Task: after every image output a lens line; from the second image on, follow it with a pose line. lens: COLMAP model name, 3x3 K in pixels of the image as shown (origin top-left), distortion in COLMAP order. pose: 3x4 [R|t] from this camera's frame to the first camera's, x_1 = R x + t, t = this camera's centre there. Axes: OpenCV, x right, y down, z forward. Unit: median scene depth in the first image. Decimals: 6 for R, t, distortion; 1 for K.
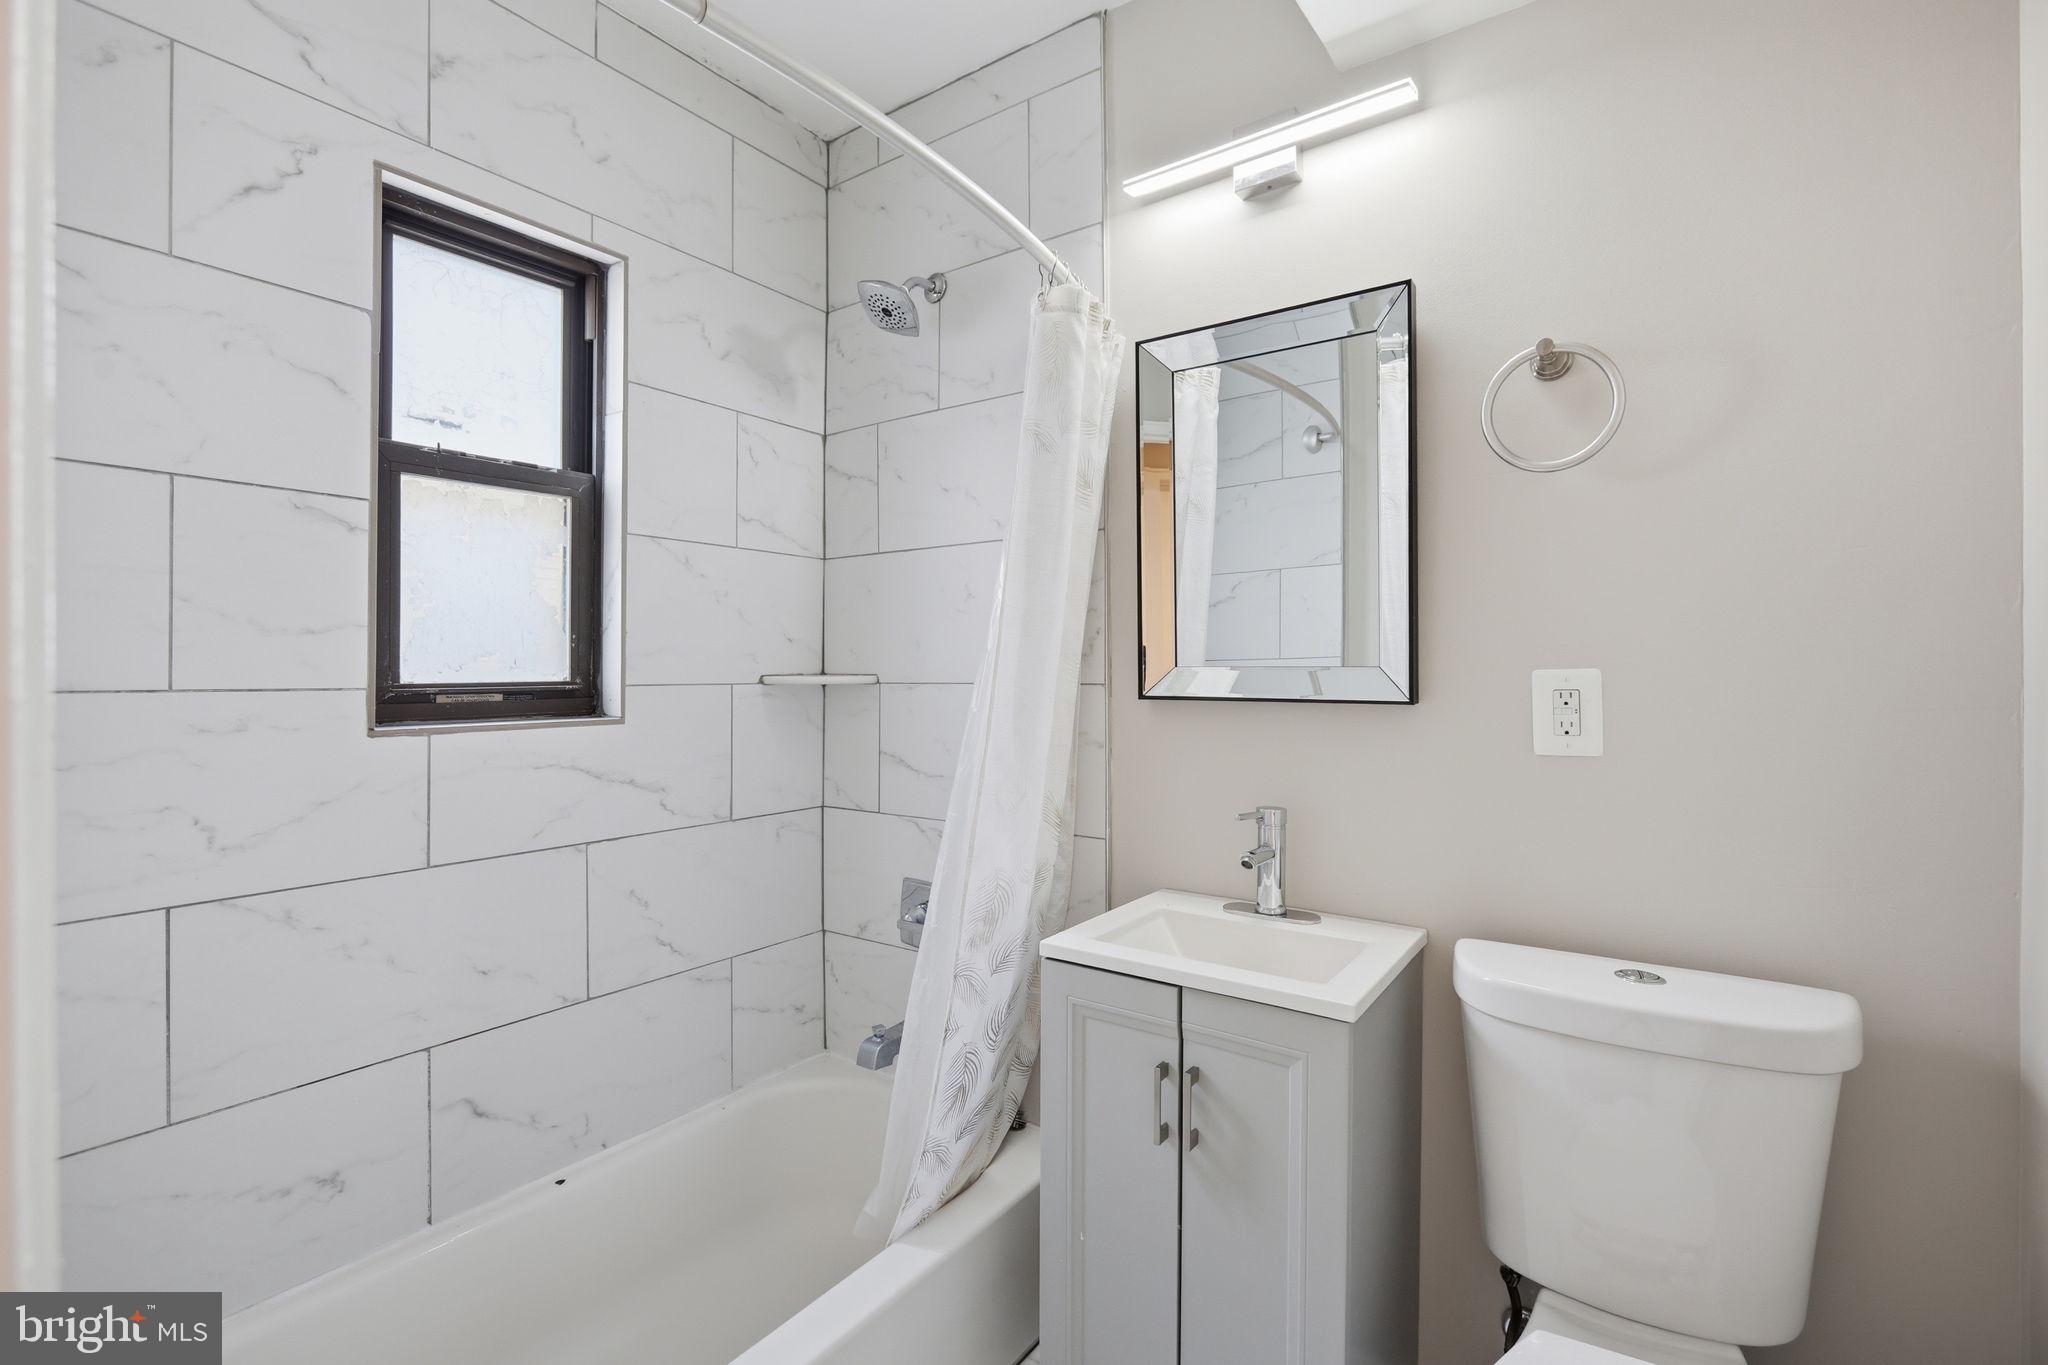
lens RADIAL K [[944.2, 0, 1019.3], [0, 944.2, 684.1], [0, 0, 1]] dist [-0.004092, 0.000276]
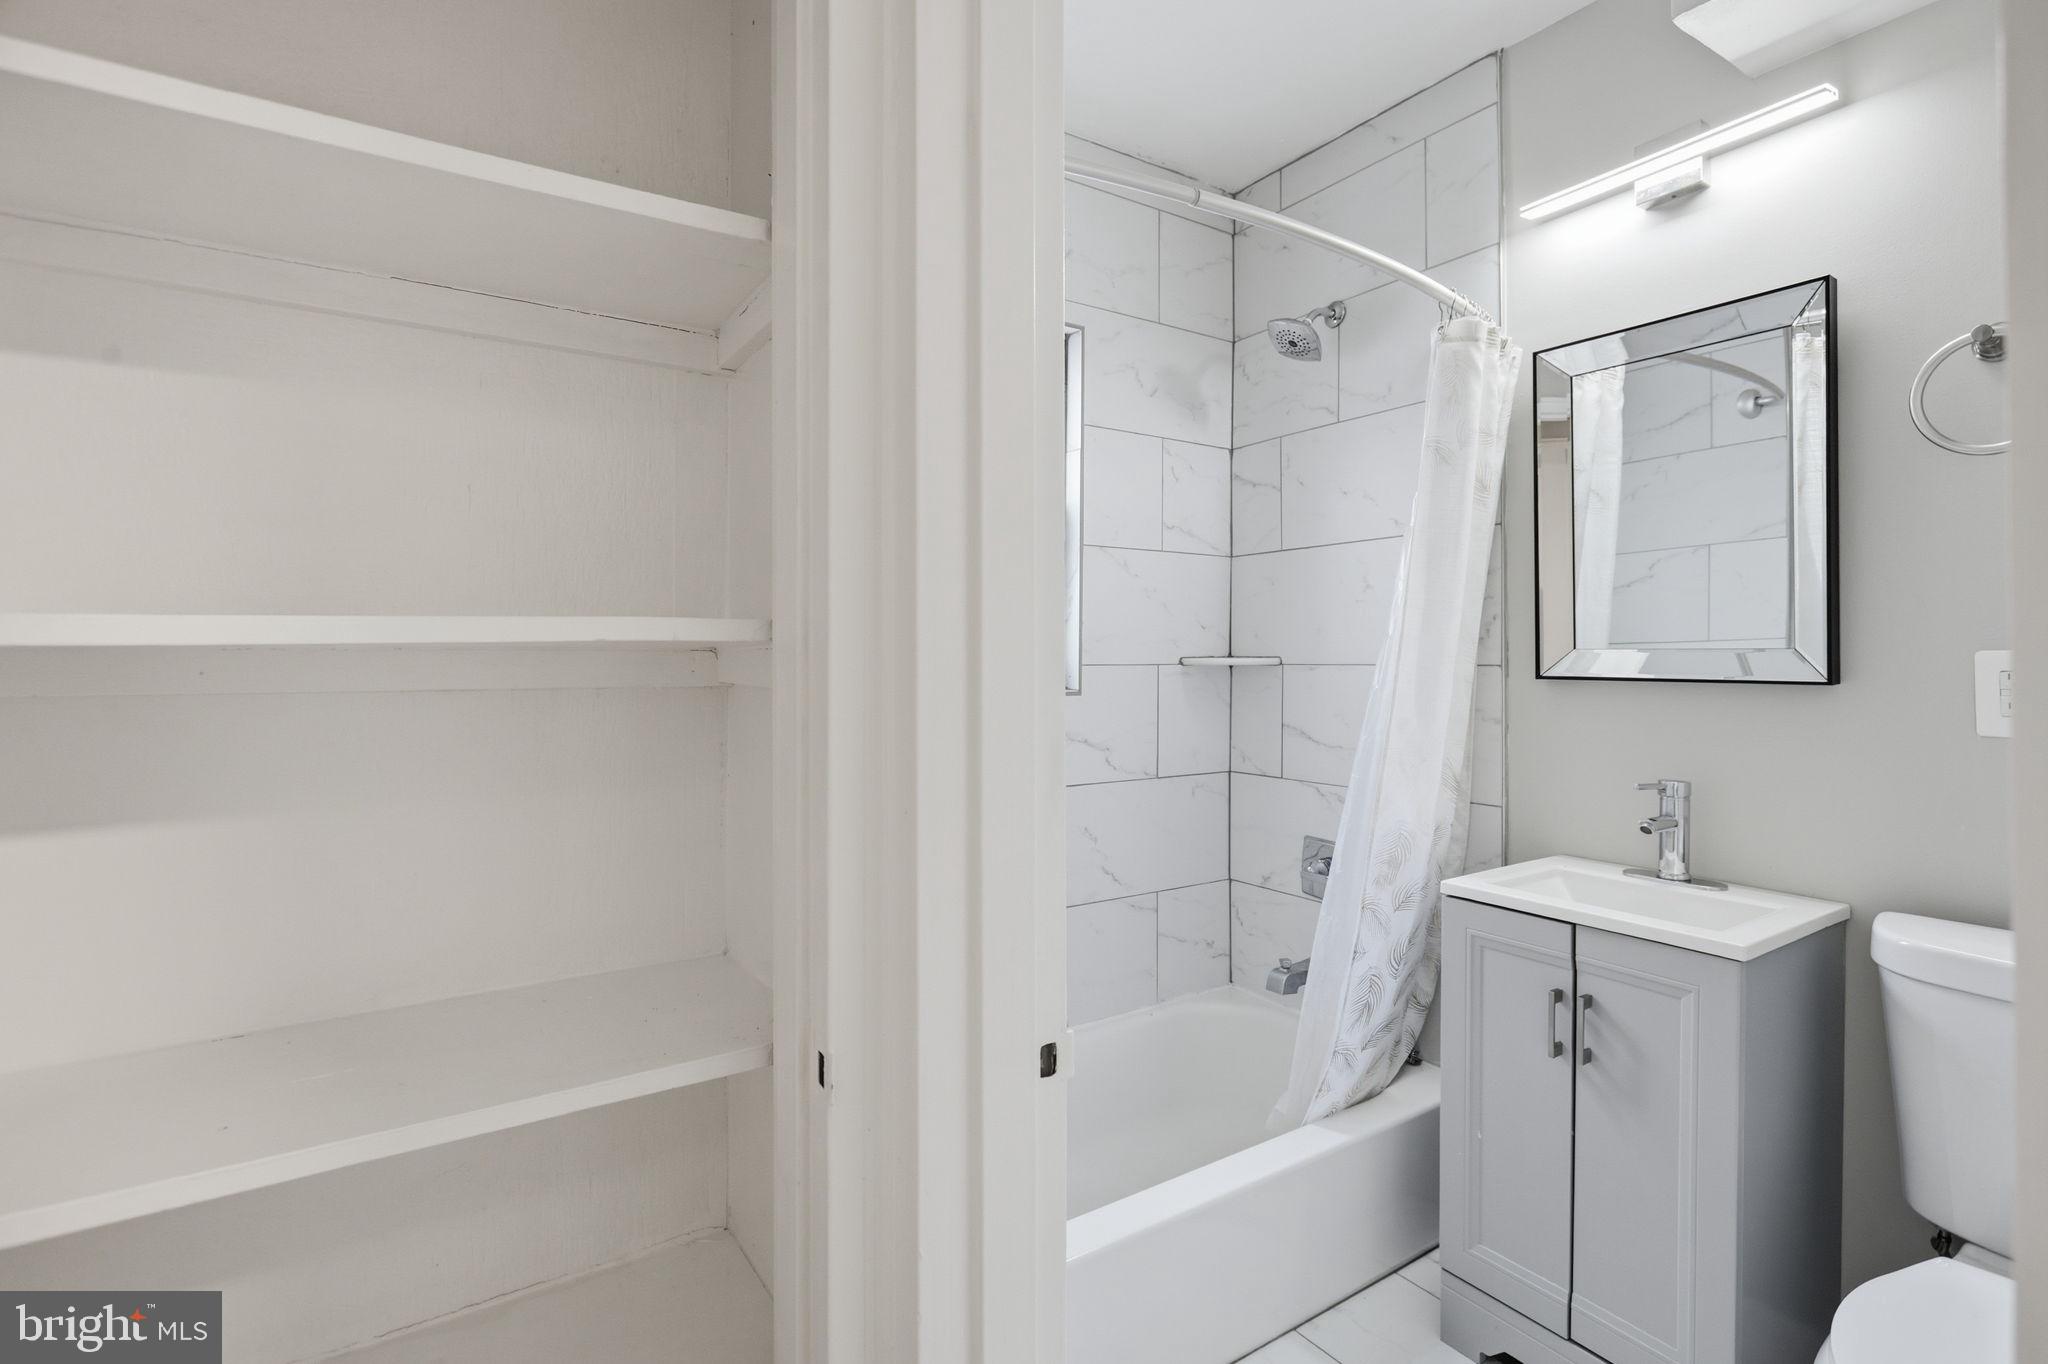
lens RADIAL K [[944.2, 0, 1033.9], [0, 944.2, 662.1], [0, 0, 1]] dist [-0.004092, 0.000276]
pose [[0.932720, 0.001354, -0.360598, -0.020988], [-0.003519, 0.999980, -0.005348, 0.004413], [0.360583, 0.006257, 0.932706, -0.216693]]
